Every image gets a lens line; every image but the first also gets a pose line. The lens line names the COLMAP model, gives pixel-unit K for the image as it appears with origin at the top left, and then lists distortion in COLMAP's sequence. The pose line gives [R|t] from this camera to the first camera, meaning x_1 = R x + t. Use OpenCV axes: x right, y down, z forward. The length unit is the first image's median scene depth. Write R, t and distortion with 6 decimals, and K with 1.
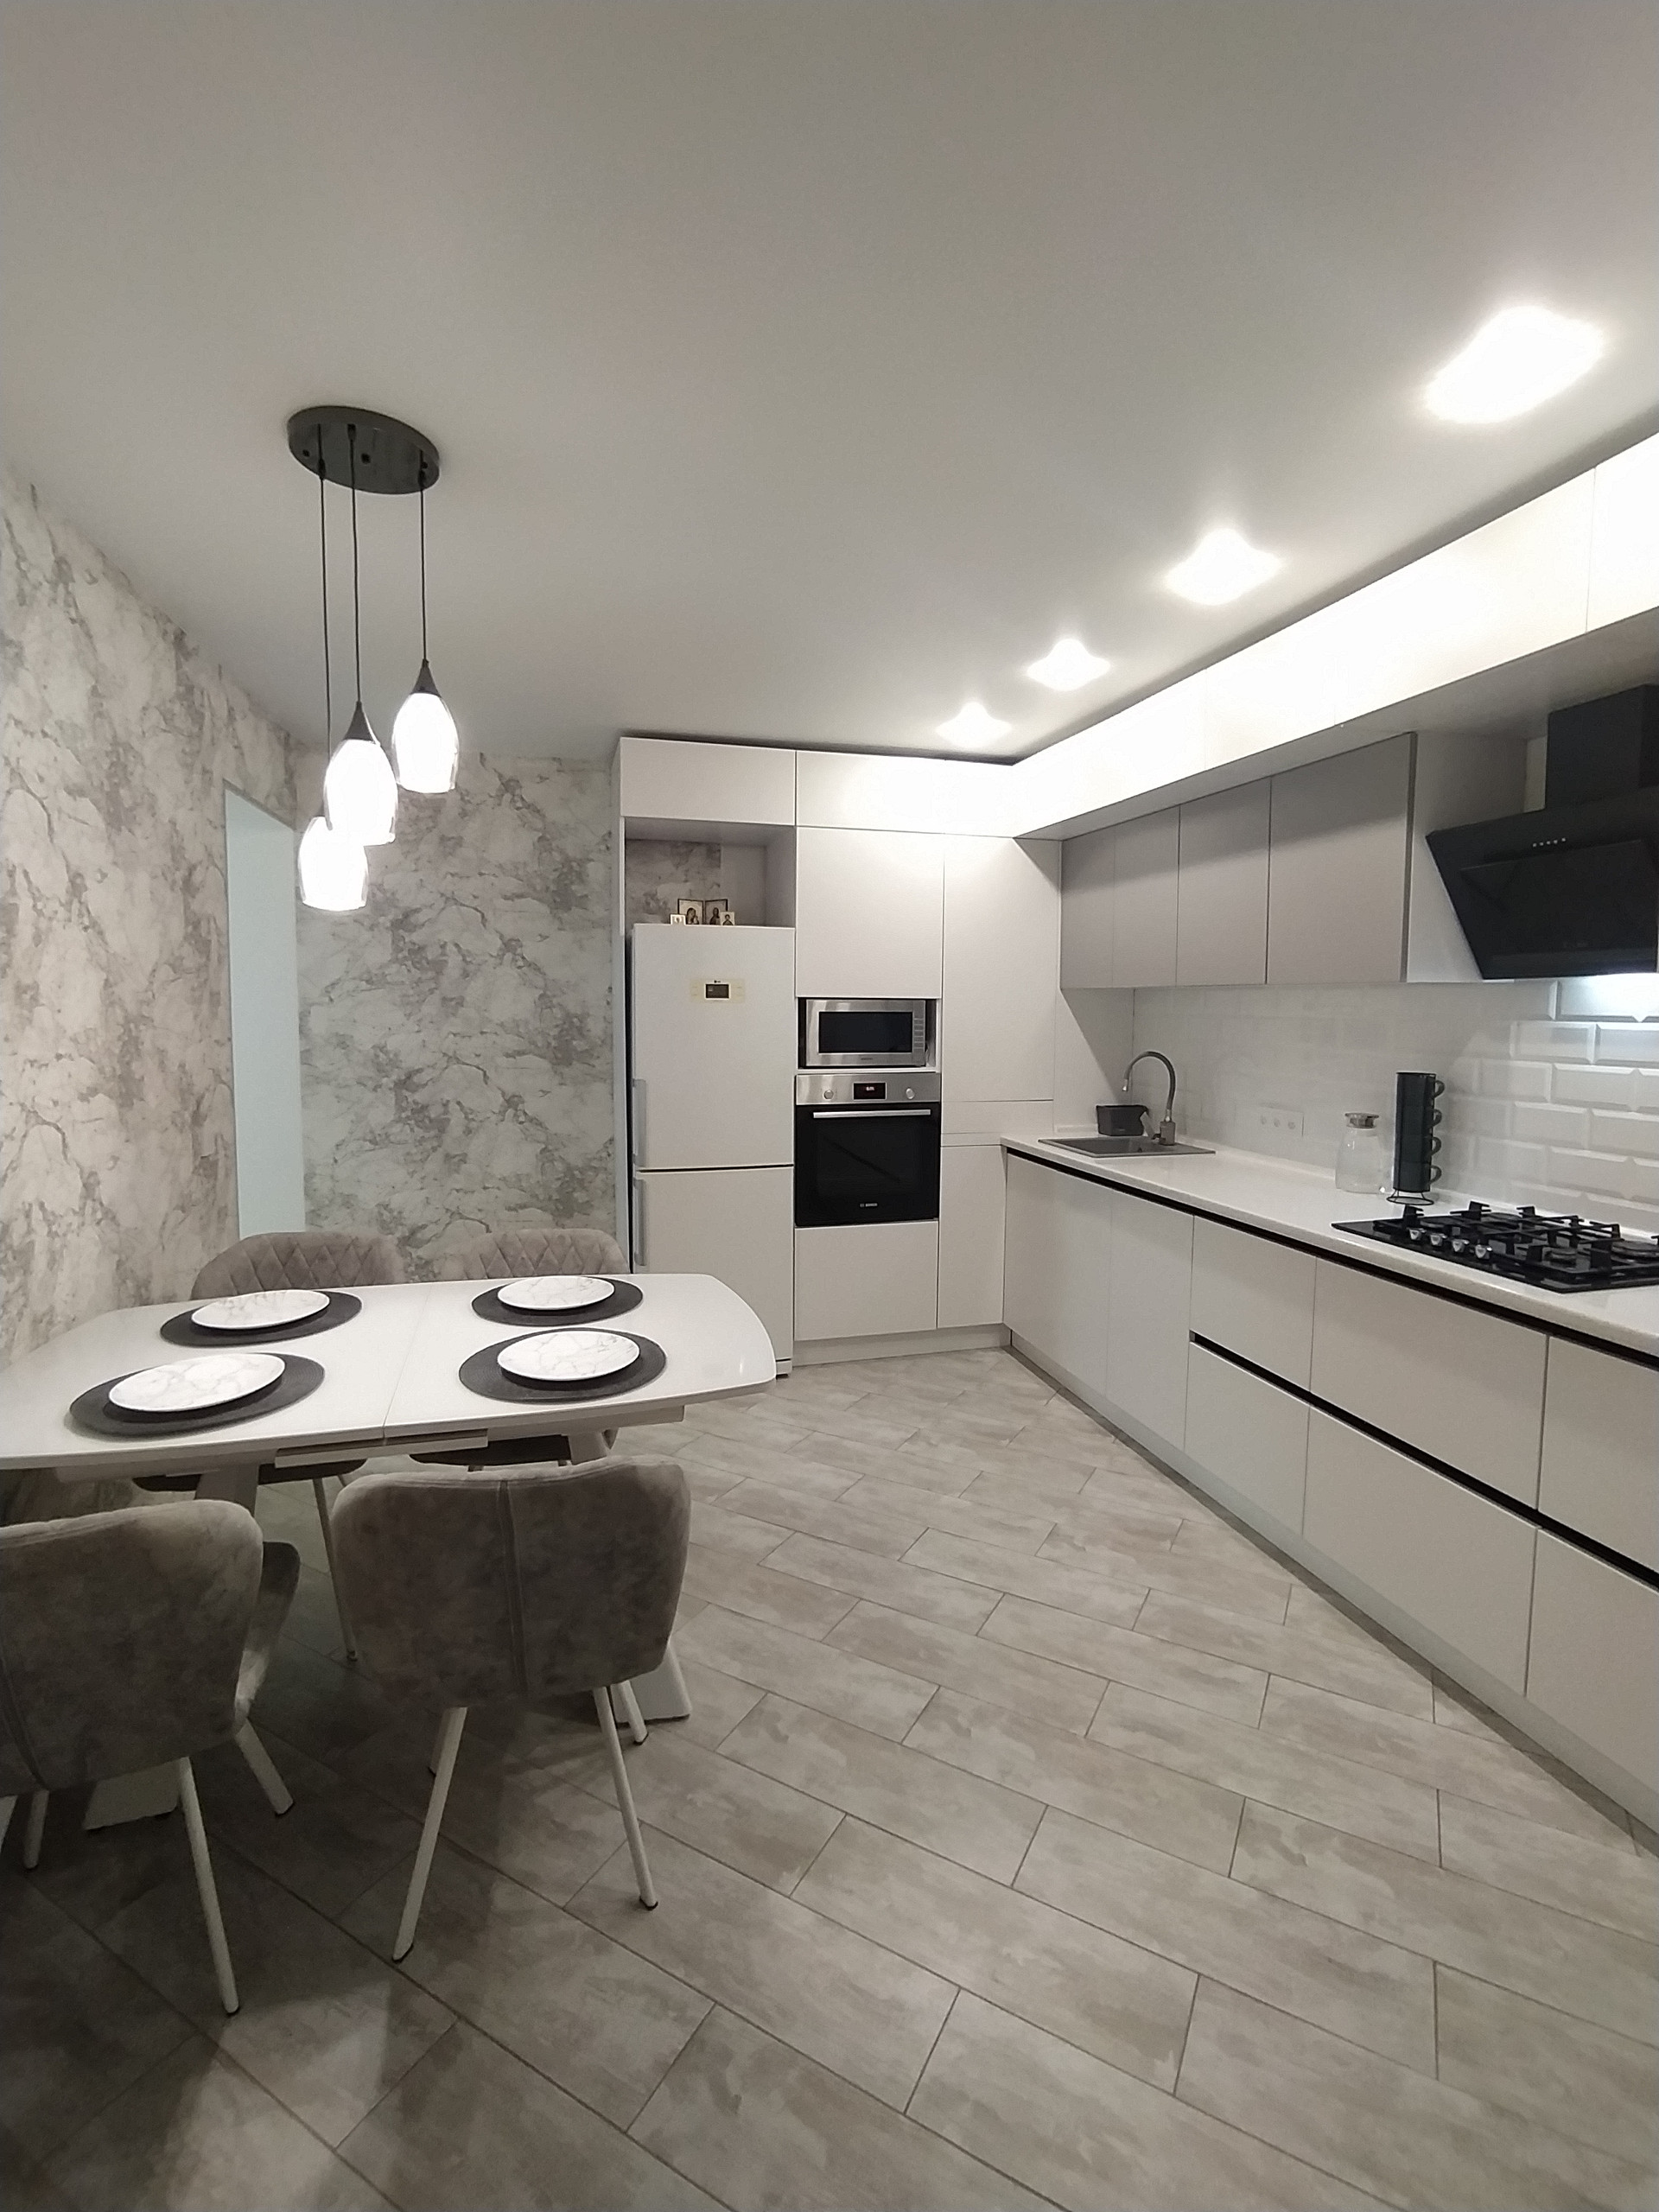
lens RADIAL K [[1010.8, 0, 830.2], [0, 1010.8, 1098.4], [0, 0, 1]] dist [0.004050, 0.000537]
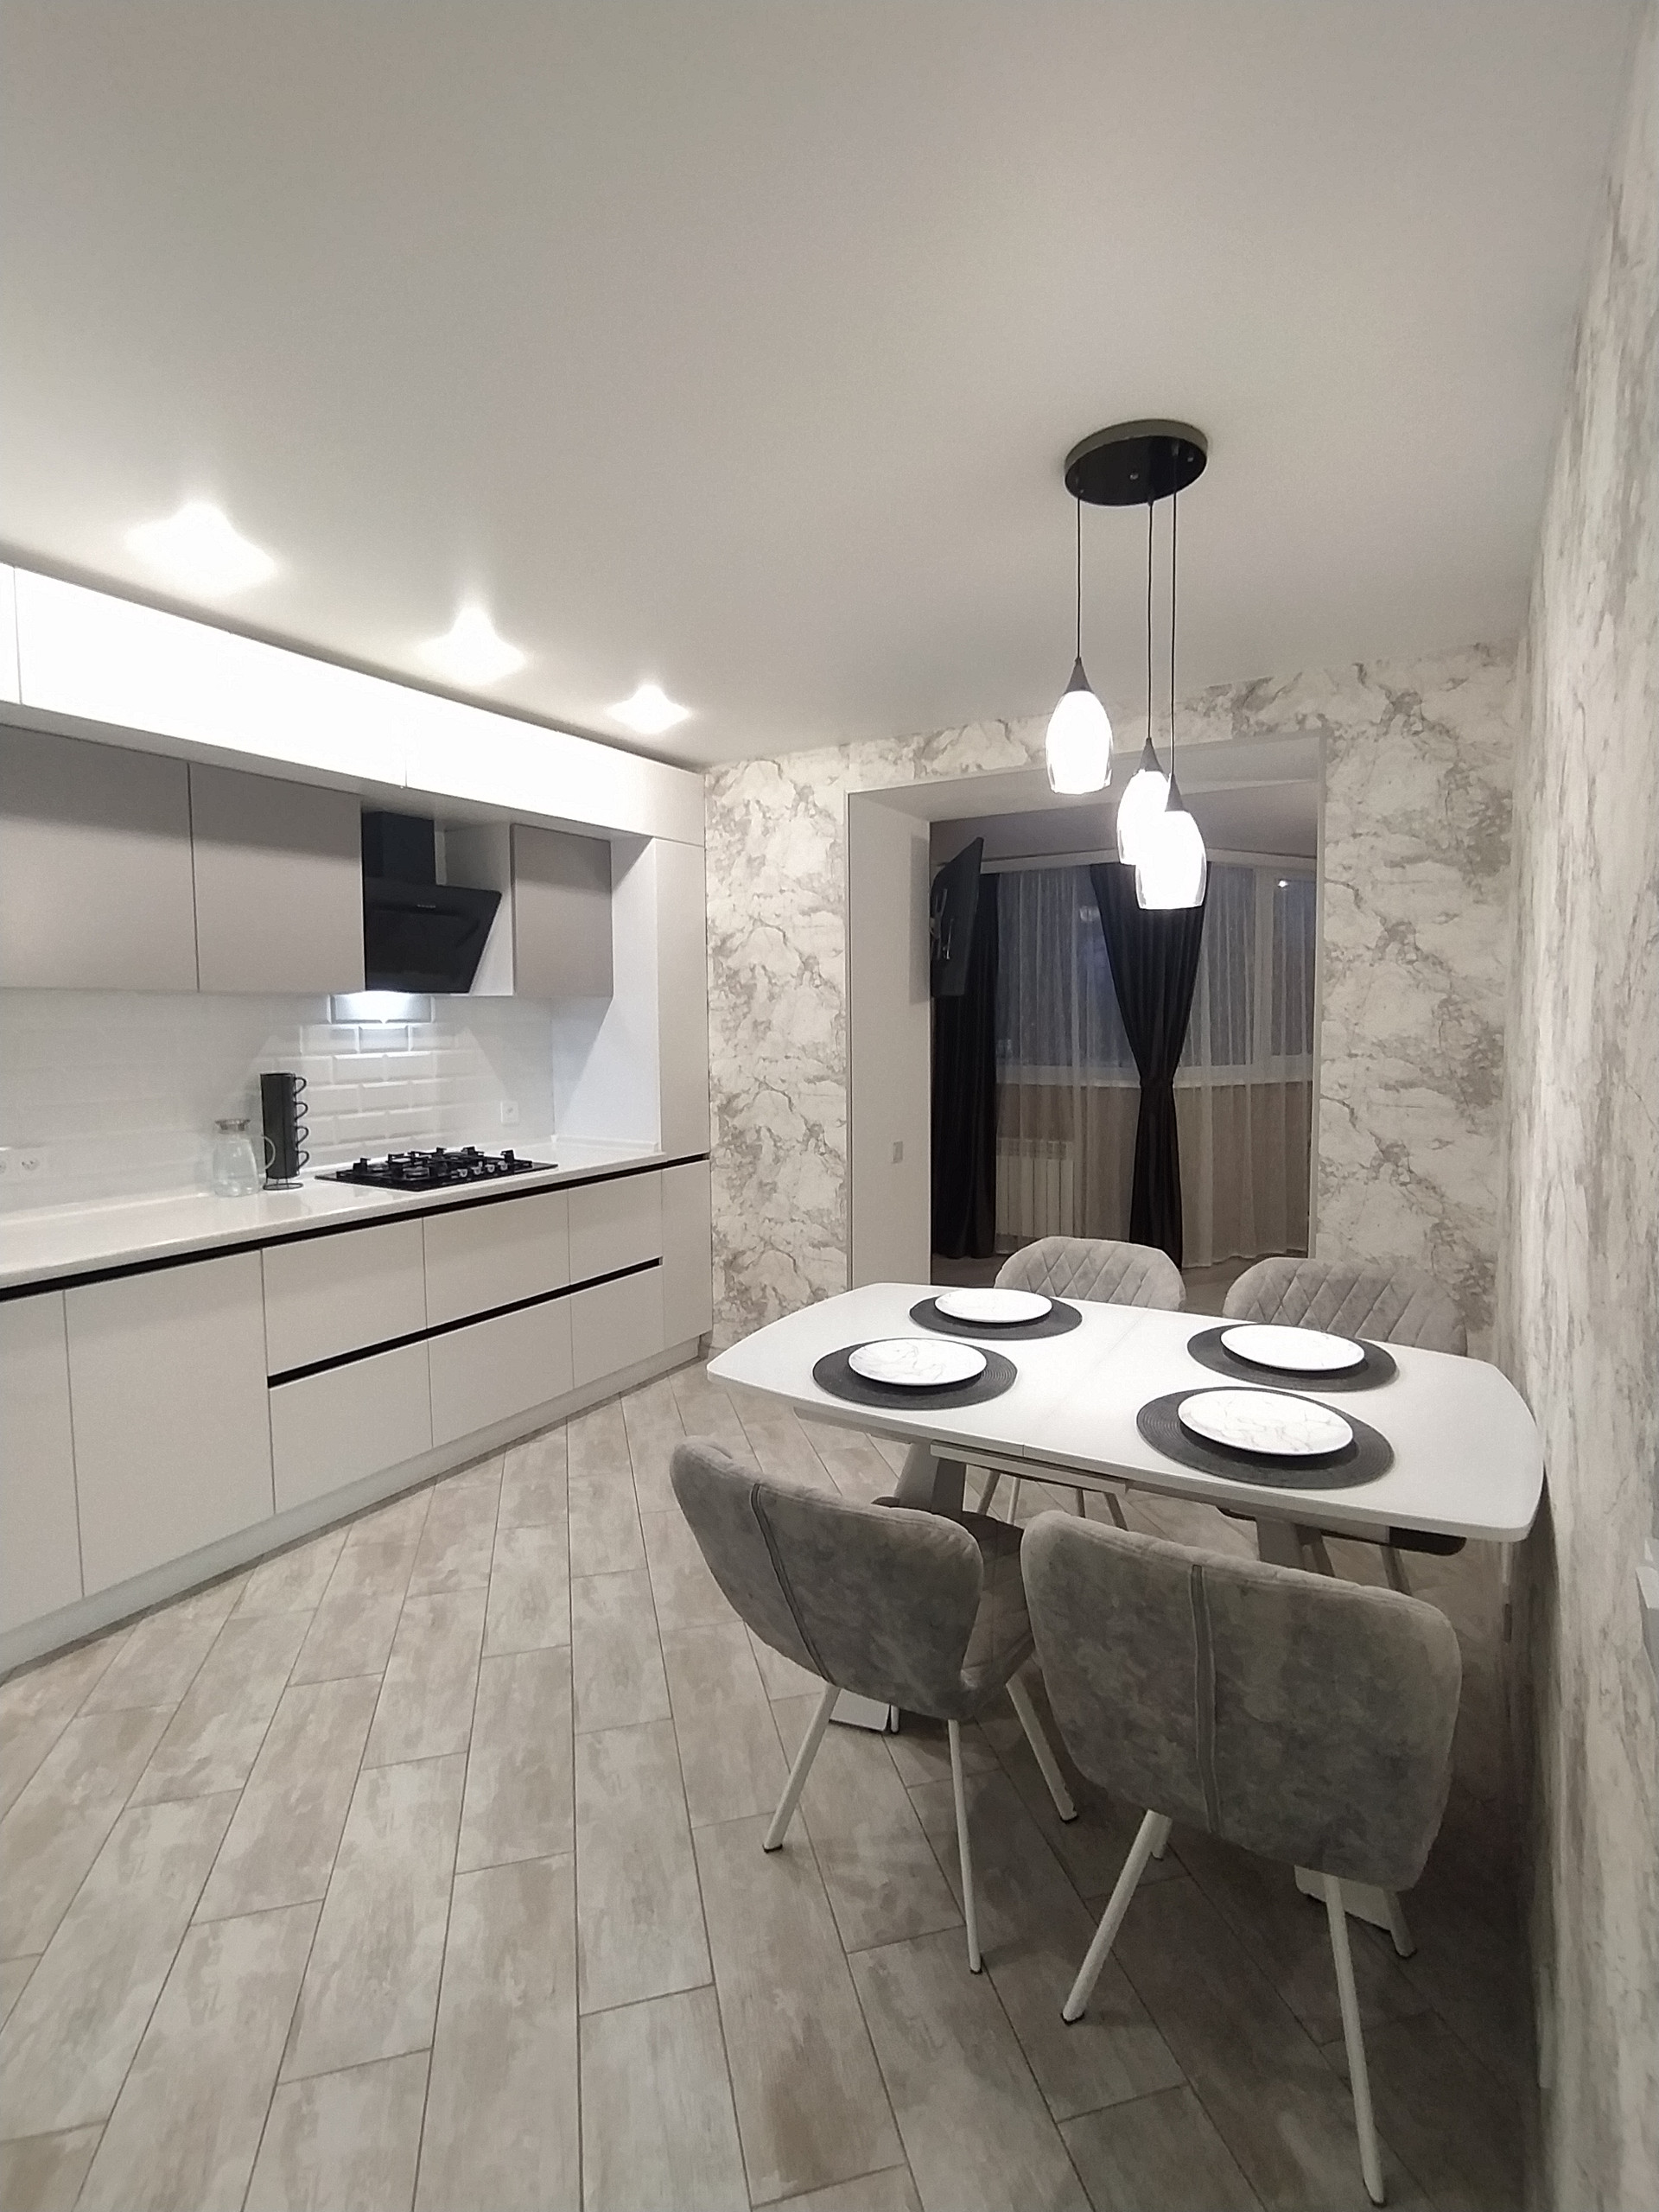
lens RADIAL K [[1010.8, 0, 827.7], [0, 1010.8, 1105.6], [0, 0, 1]] dist [0.004050, 0.000537]
pose [[-0.682907, -0.065202, 0.727590, -0.671310], [0.072200, 0.985108, 0.156045, -0.120304], [-0.726929, 0.159096, -0.668029, 1.308006]]
